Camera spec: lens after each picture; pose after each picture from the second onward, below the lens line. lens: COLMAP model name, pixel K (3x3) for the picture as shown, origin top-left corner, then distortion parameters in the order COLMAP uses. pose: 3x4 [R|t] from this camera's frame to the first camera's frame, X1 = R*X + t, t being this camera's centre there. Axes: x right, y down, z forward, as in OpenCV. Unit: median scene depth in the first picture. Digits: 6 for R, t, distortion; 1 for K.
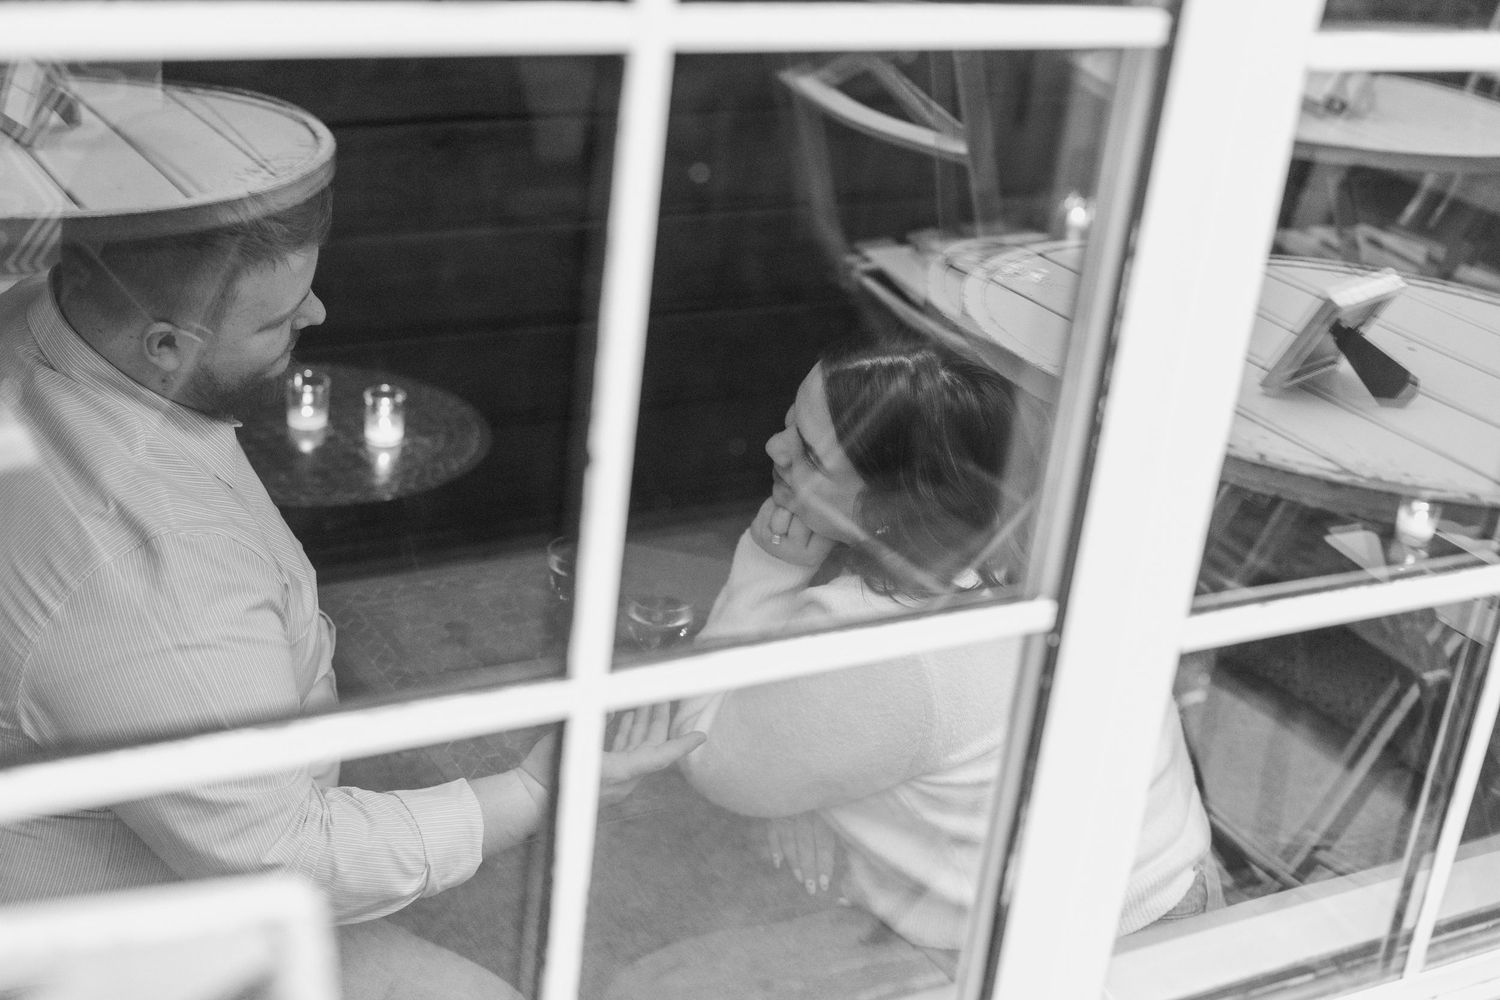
lens RADIAL K [[2218.2, 0, 750.0], [0, 2218.2, 500.0], [0, 0, 1]] dist [0.027947, 0.067986]
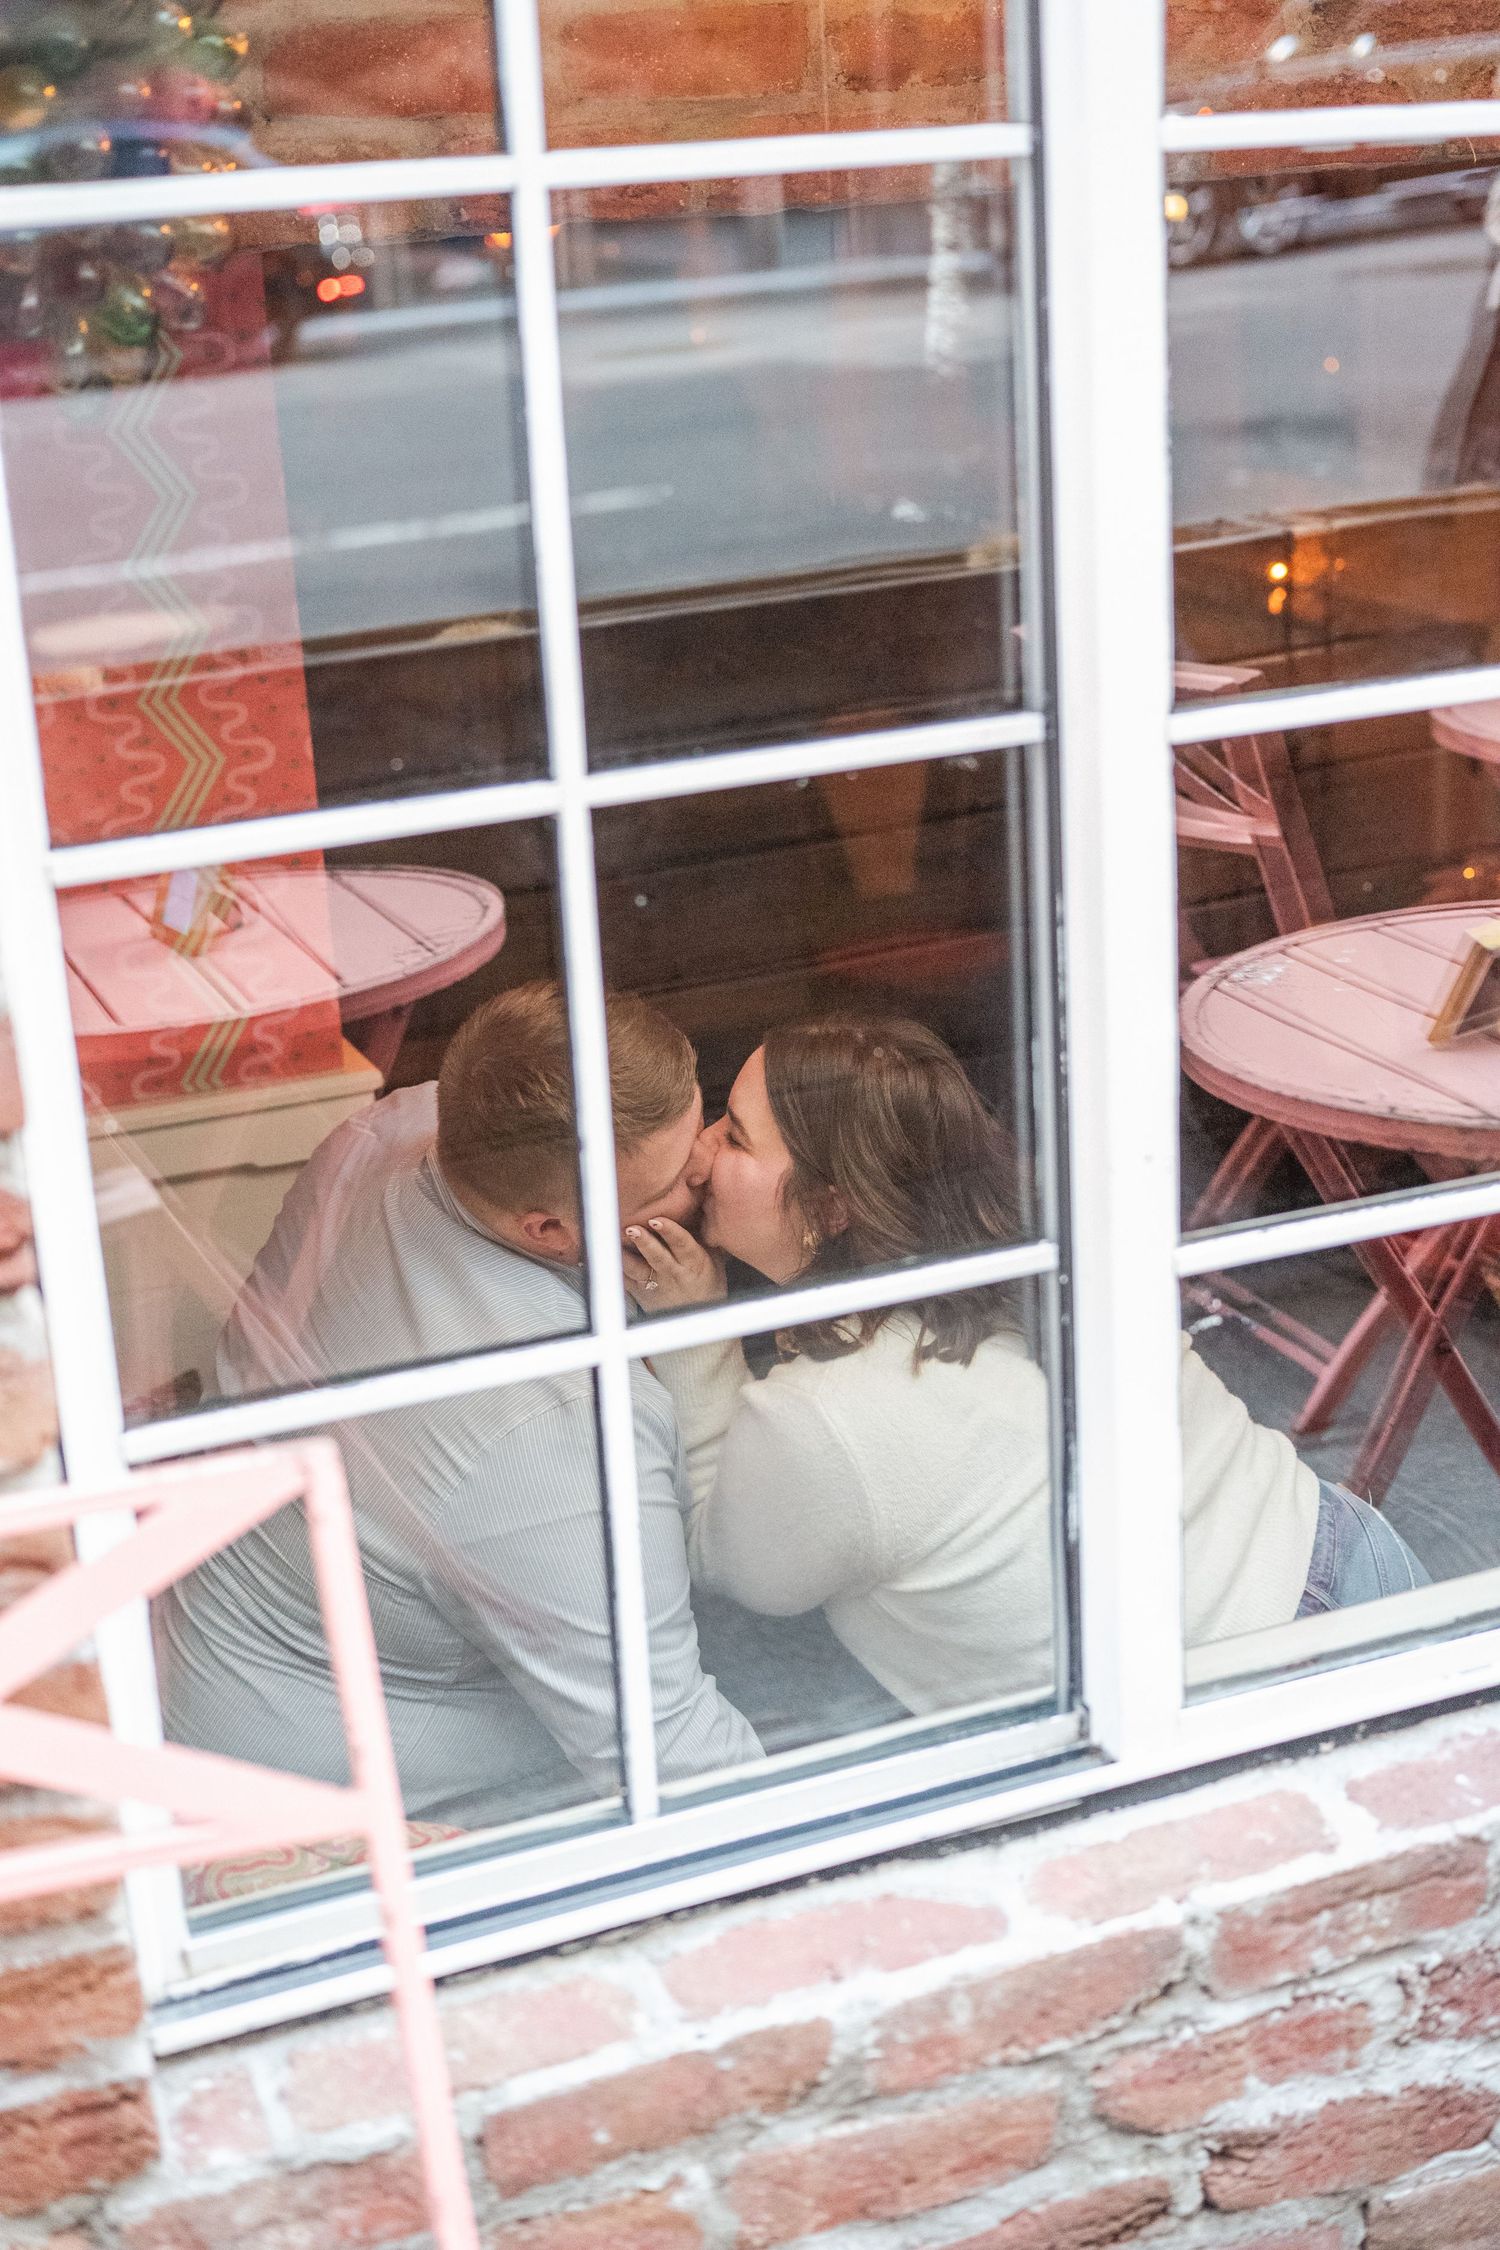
lens RADIAL K [[3327.3, 0, 750.0], [0, 3327.3, 1125.0], [0, 0, 1]] dist [0.027947, 0.067986]
pose [[0.977450, -0.114657, -0.177326, 0.213325], [0.099982, 0.990945, -0.089613, 0.089030], [0.185995, 0.069863, 0.980064, -0.472563]]
